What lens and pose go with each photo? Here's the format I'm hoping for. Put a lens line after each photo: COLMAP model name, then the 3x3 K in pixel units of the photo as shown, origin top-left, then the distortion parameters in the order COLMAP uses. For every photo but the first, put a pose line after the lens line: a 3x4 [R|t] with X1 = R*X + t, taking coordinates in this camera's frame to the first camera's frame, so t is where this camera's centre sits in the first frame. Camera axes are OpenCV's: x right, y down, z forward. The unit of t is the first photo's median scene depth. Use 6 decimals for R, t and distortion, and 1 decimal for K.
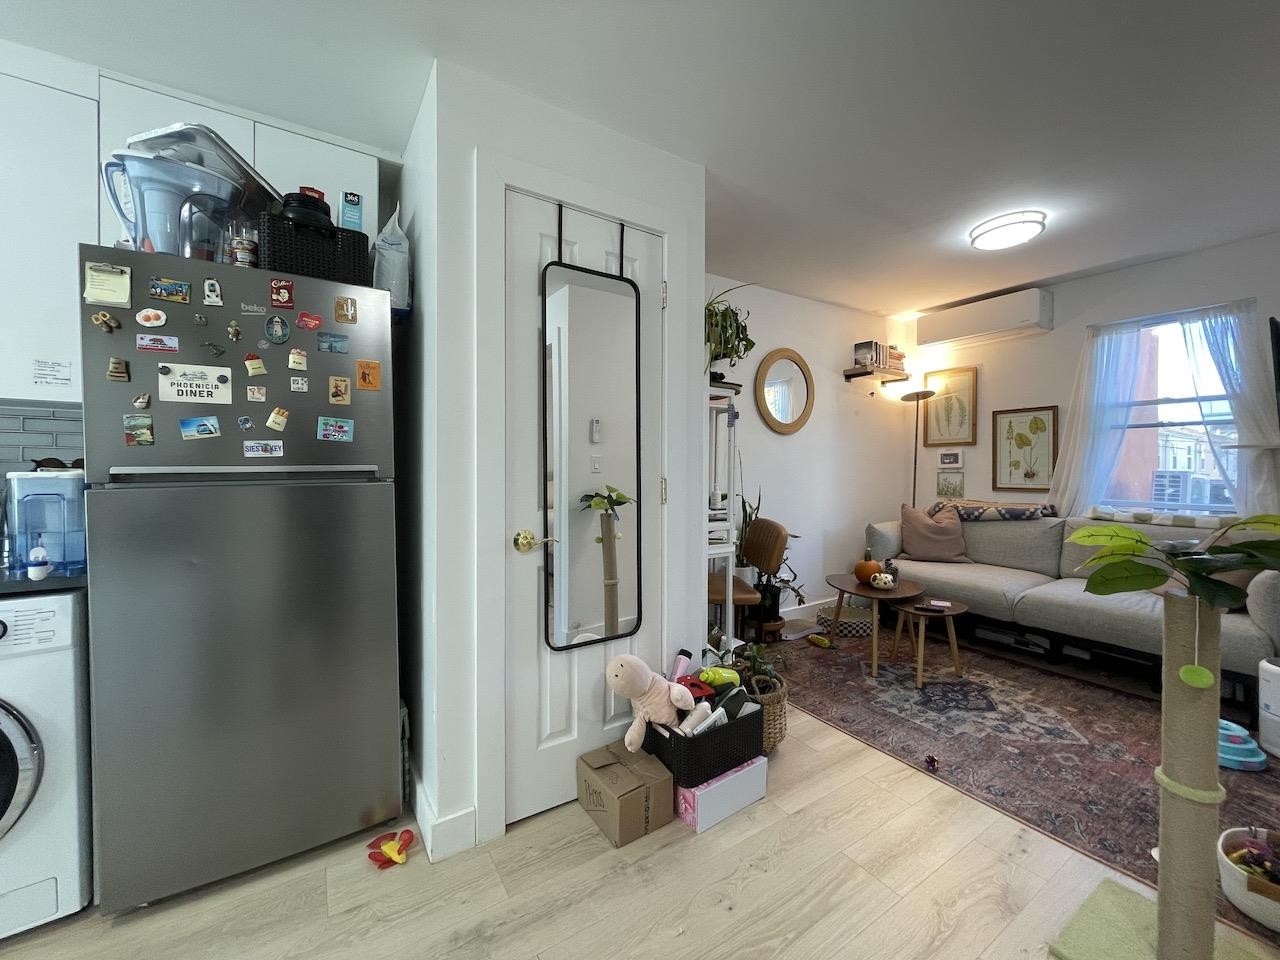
lens RADIAL K [[514.4, 0, 638.5], [0, 514.4, 475.6], [0, 0, 1]] dist [-0.002191, -0.000008]
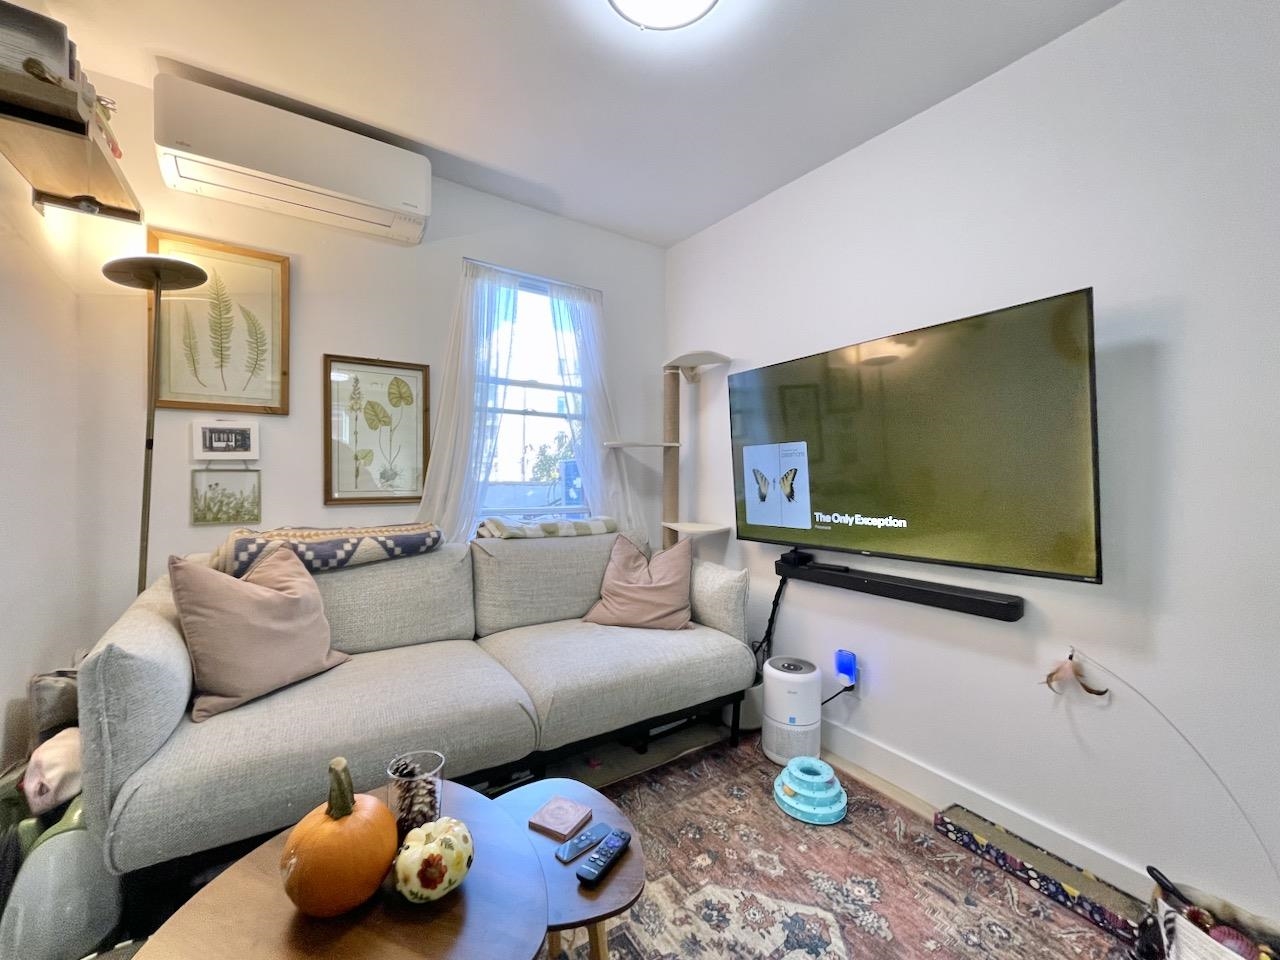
lens RADIAL K [[525.2, 0, 637.3], [0, 525.2, 475.7], [0, 0, 1]] dist [-0.001723, -0.000316]
pose [[-0.019467, -0.006611, 0.999789, 0.214862], [0.004713, 0.999966, 0.006704, -0.004082], [-0.999799, 0.004842, -0.019435, 1.022188]]
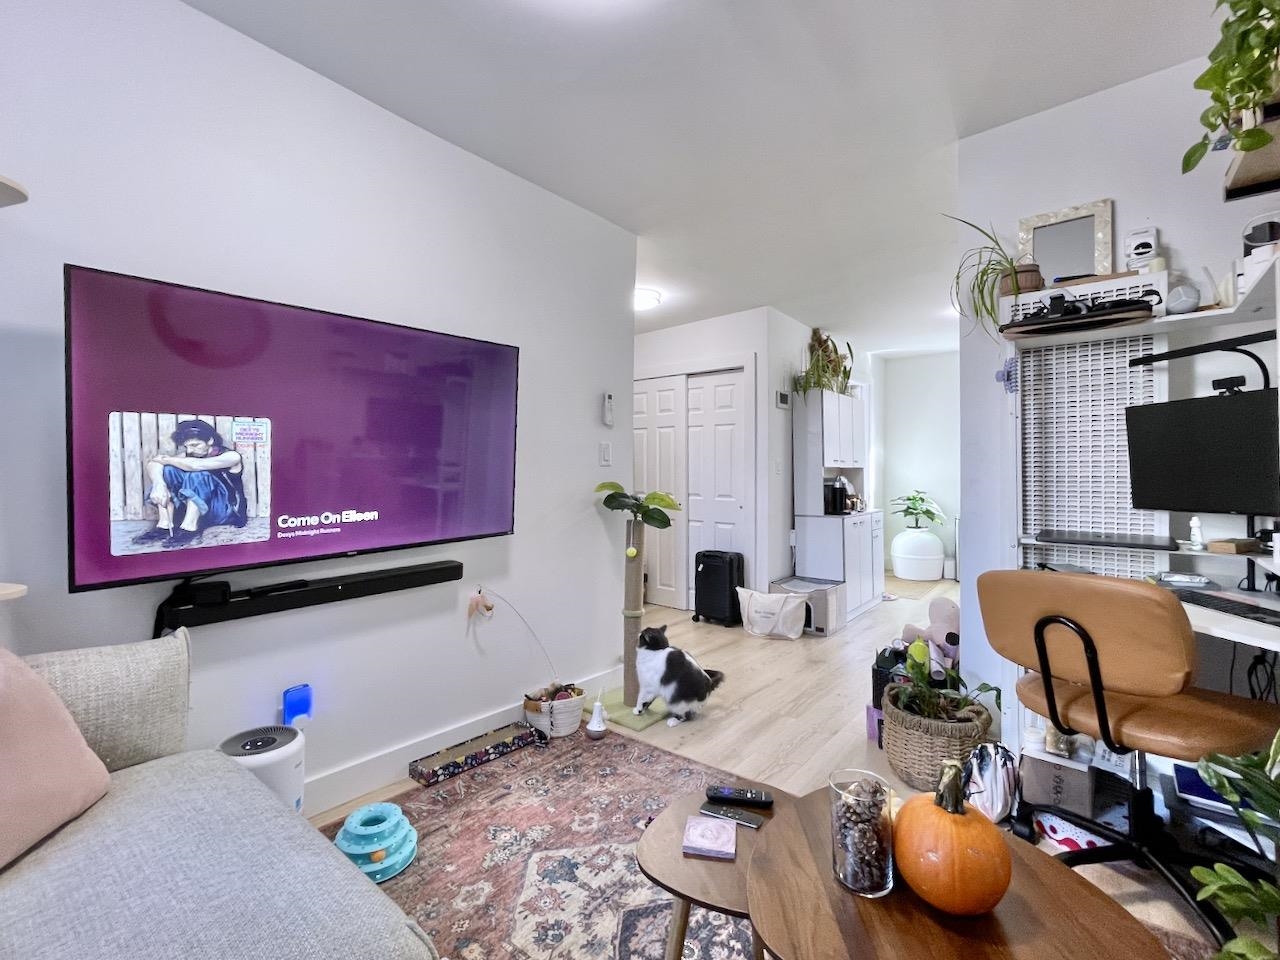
lens RADIAL K [[571.0, 0, 626.6], [0, 571.0, 466.1], [0, 0, 1]] dist [0.001741, 0.000145]
pose [[-0.955699, -0.003433, -0.294326, 0.812506], [-0.004394, 0.999987, 0.002603, -0.001144], [0.294313, 0.003781, -0.955702, 1.457513]]
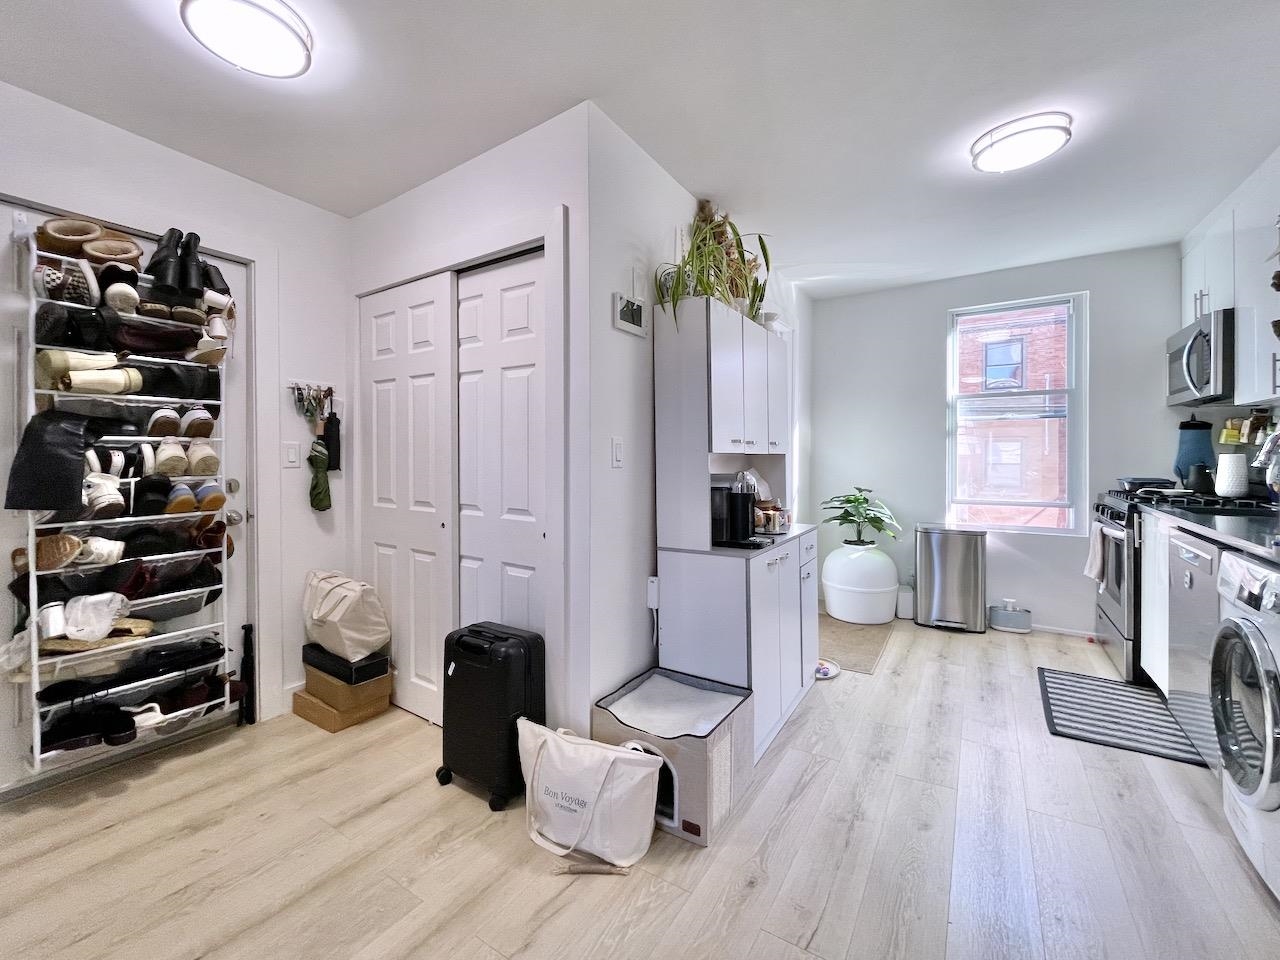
lens RADIAL K [[534.0, 0, 627.5], [0, 534.0, 457.4], [0, 0, 1]] dist [-0.000692, 0.000381]
pose [[-0.915316, -0.000492, -0.402736, 0.179507], [-0.005883, 0.999909, 0.012149, 0.000892], [0.402694, 0.013489, -0.915235, 0.675483]]
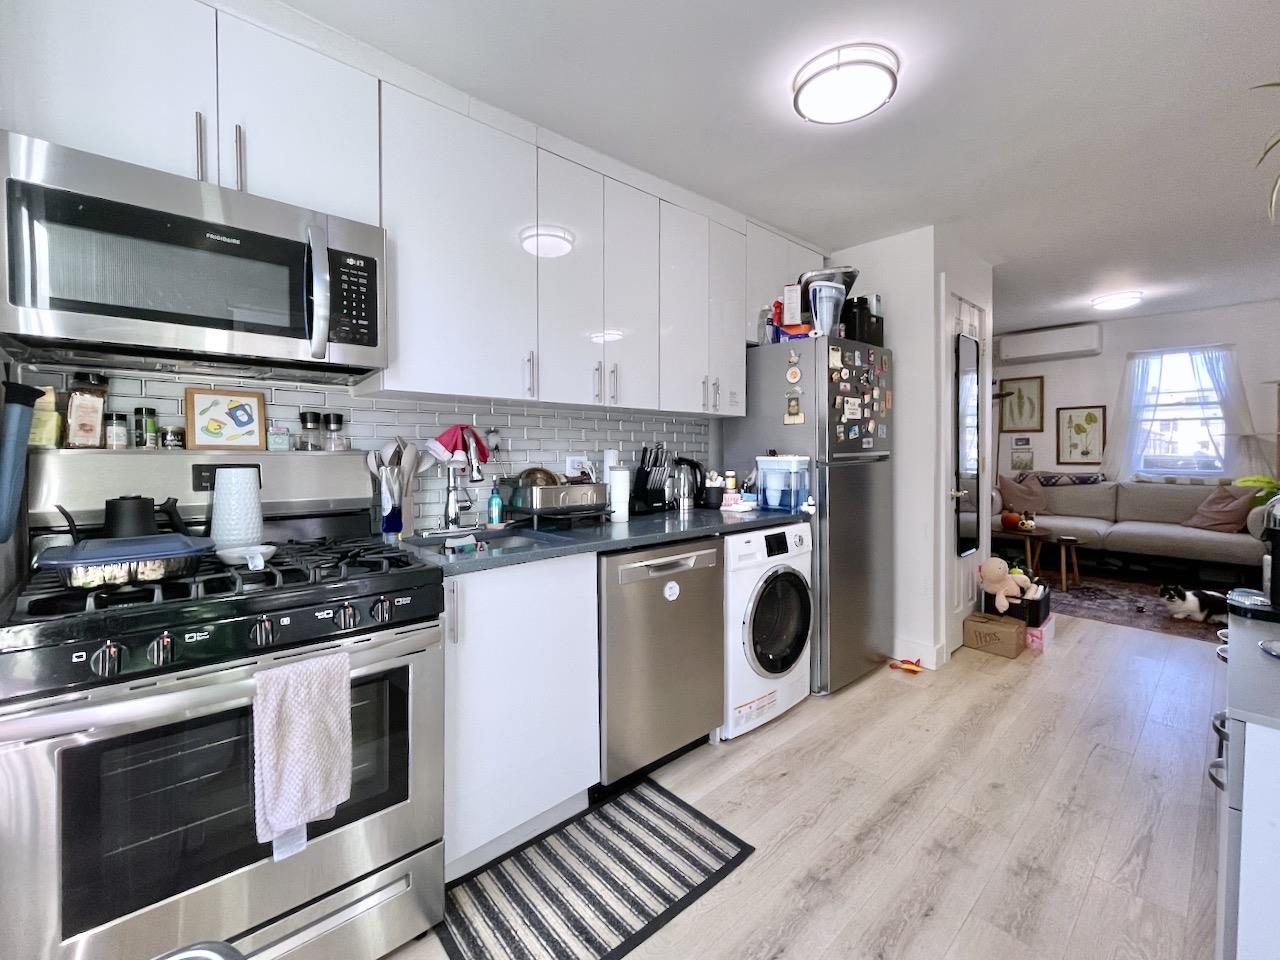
lens RADIAL K [[546.1, 0, 636.7], [0, 546.1, 460.6], [0, 0, 1]] dist [-0.001830, -0.000258]
pose [[0.986838, -0.011687, 0.161292, -1.013056], [0.010509, 0.999912, 0.008155, -0.007763], [-0.161373, -0.006352, 0.986873, -0.422390]]
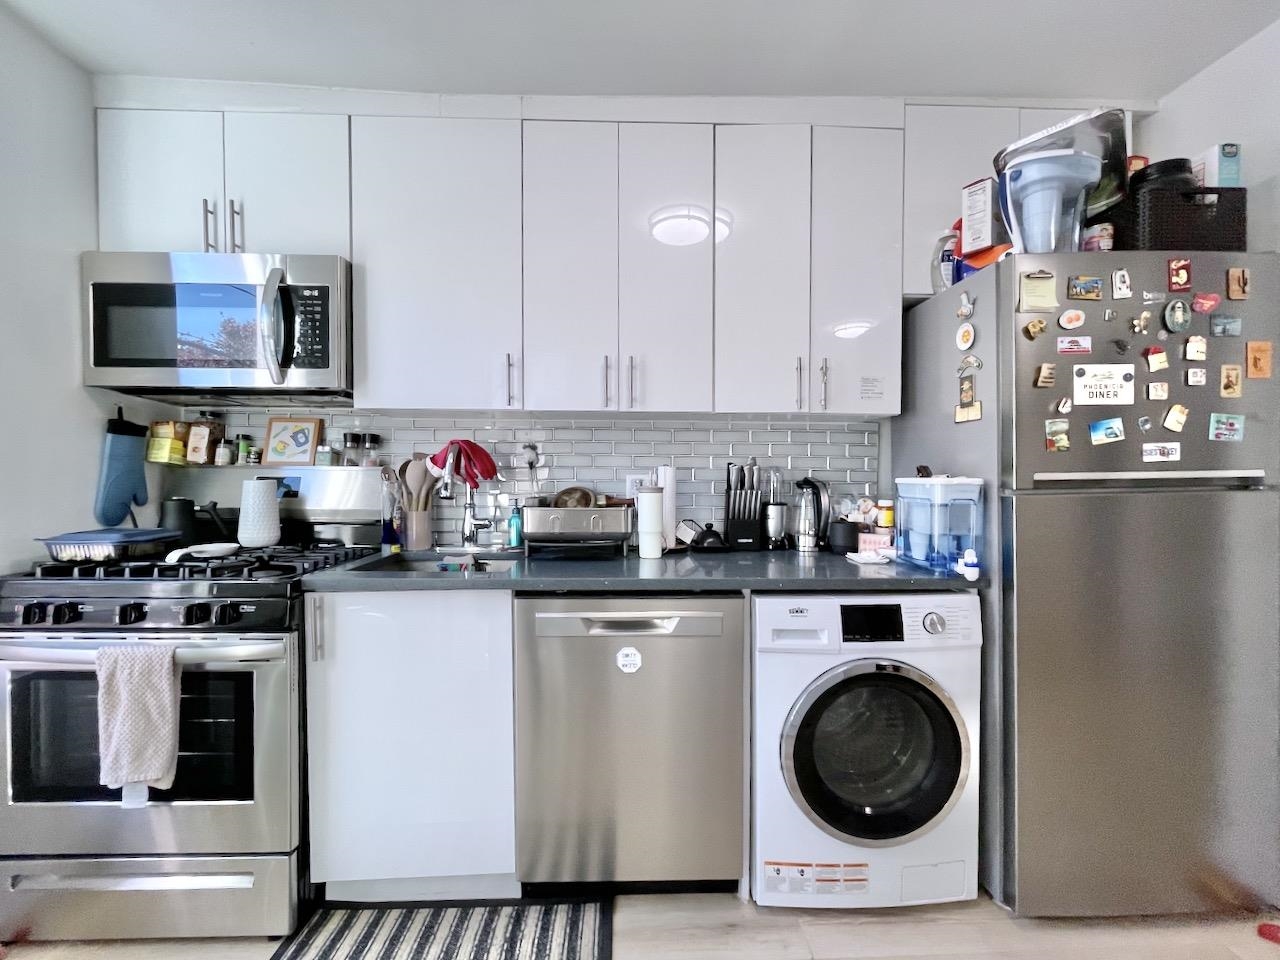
lens RADIAL K [[541.1, 0, 640.3], [0, 541.1, 483.7], [0, 0, 1]] dist [-0.002871, -0.000340]
pose [[0.859568, 0.005972, -0.510986, -0.564738], [-0.002496, 0.999969, 0.007488, -0.001224], [0.511015, -0.005161, 0.859557, -0.147065]]
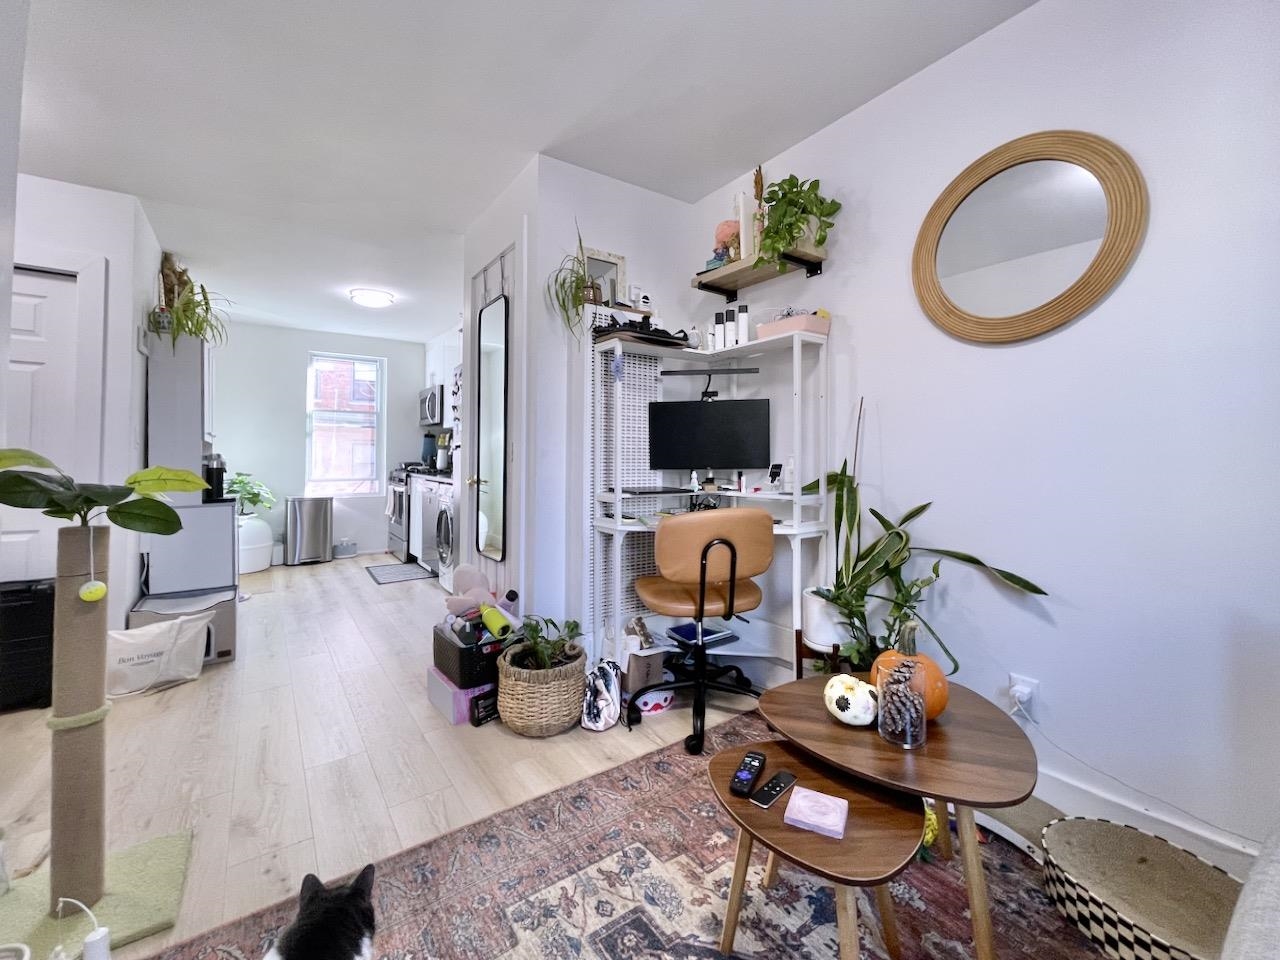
lens RADIAL K [[537.6, 0, 634.5], [0, 537.6, 449.9], [0, 0, 1]] dist [-0.001482, -0.000013]
pose [[0.035748, -0.018768, -0.999185, 0.996926], [-0.016559, 0.999675, -0.019370, 0.031613], [0.999224, 0.017238, 0.035426, 0.934028]]
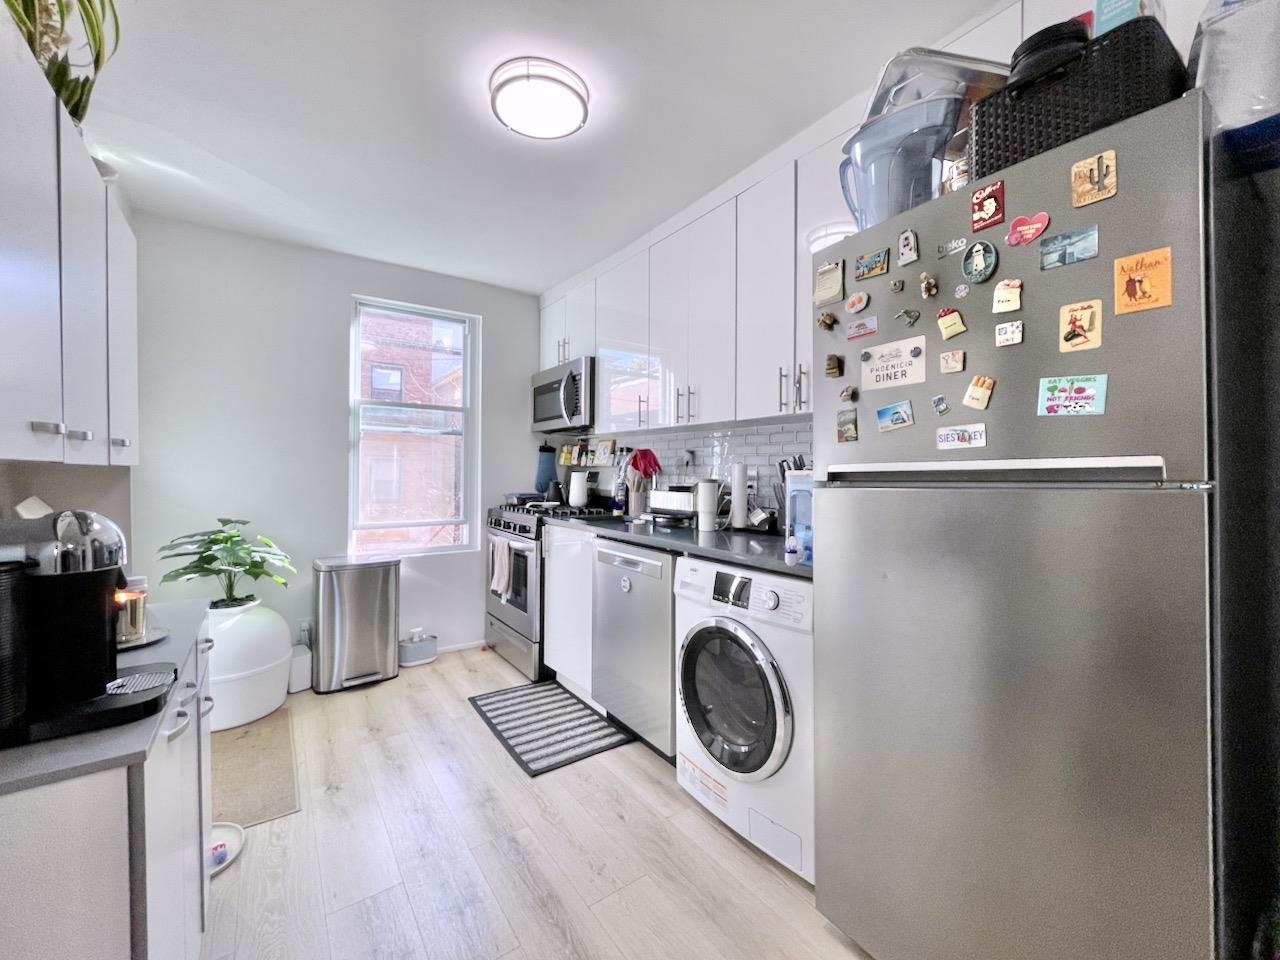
lens RADIAL K [[525.2, 0, 637.3], [0, 525.2, 475.7], [0, 0, 1]] dist [-0.001723, -0.000316]
pose [[0.039685, -0.000138, -0.999212, -0.011855], [-0.019392, 0.999812, -0.000909, 0.005701], [0.999024, 0.019412, 0.039675, 0.288915]]
